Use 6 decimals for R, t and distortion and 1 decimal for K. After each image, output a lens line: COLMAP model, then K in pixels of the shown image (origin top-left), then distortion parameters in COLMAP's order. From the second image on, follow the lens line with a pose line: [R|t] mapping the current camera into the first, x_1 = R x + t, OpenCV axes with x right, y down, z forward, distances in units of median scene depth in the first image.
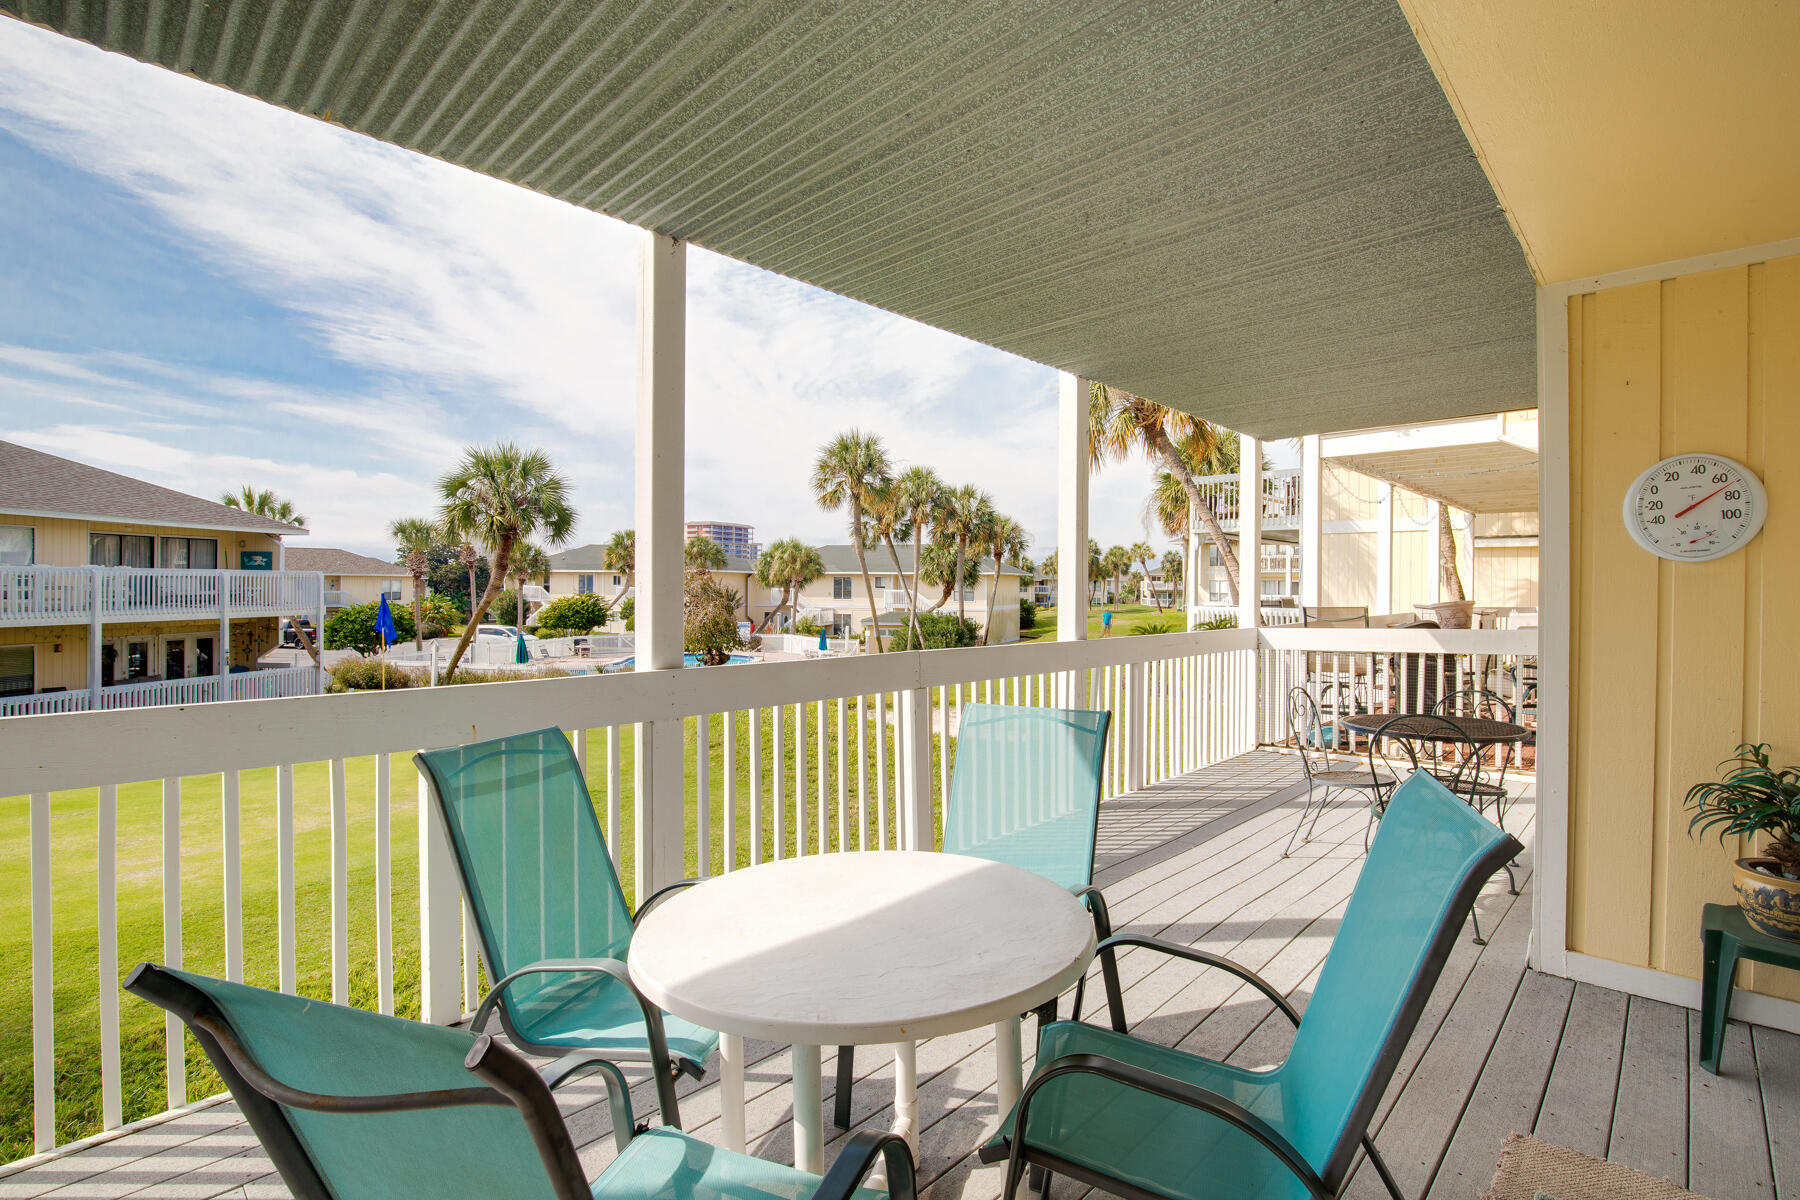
lens RADIAL K [[836.1, 0, 914.8], [0, 836.1, 597.1], [0, 0, 1]] dist [-0.022082, -0.000413]
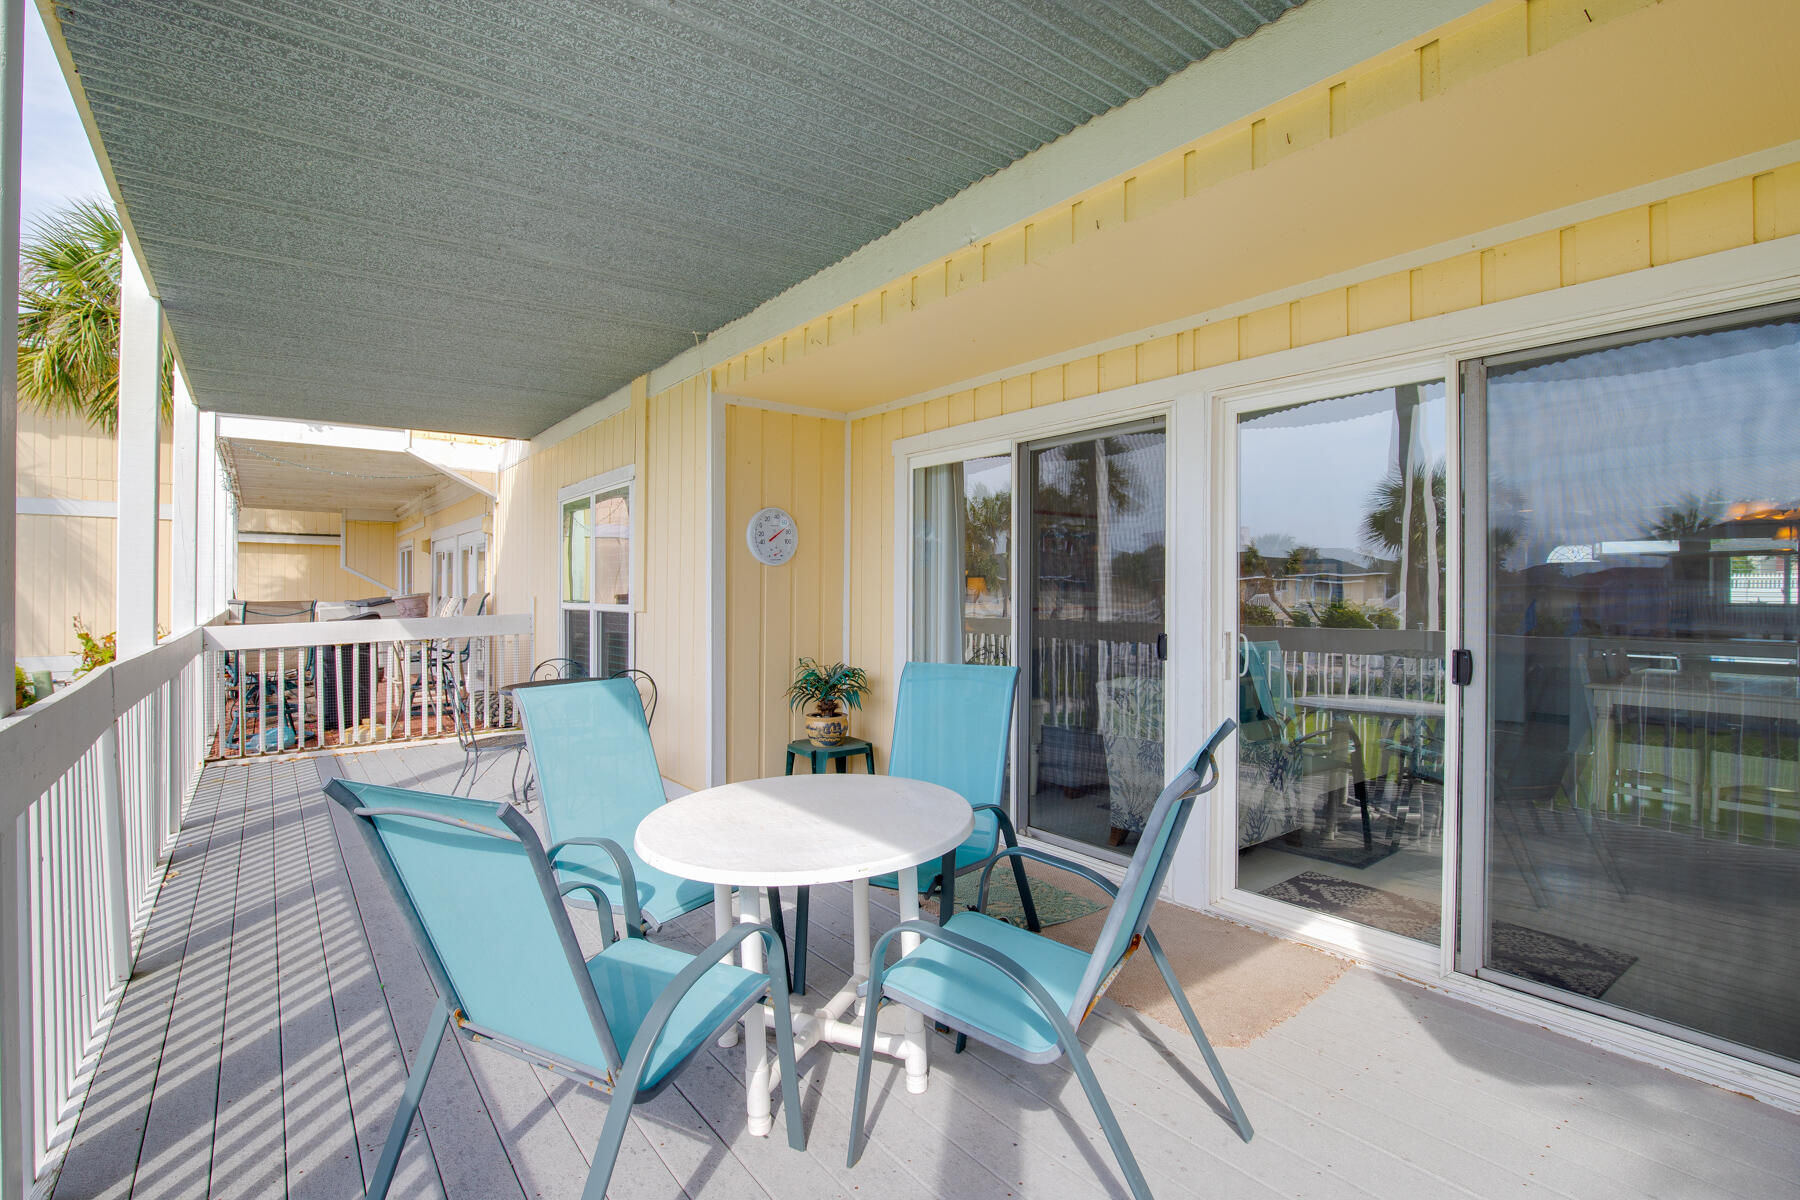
lens RADIAL K [[836.1, 0, 904.8], [0, 836.1, 599.2], [0, 0, 1]] dist [-0.022082, -0.000413]
pose [[0.153225, -0.013185, 0.988103, -0.337221], [0.009069, 0.999888, 0.011935, 0.004887], [-0.988150, 0.007133, 0.153328, 0.159137]]
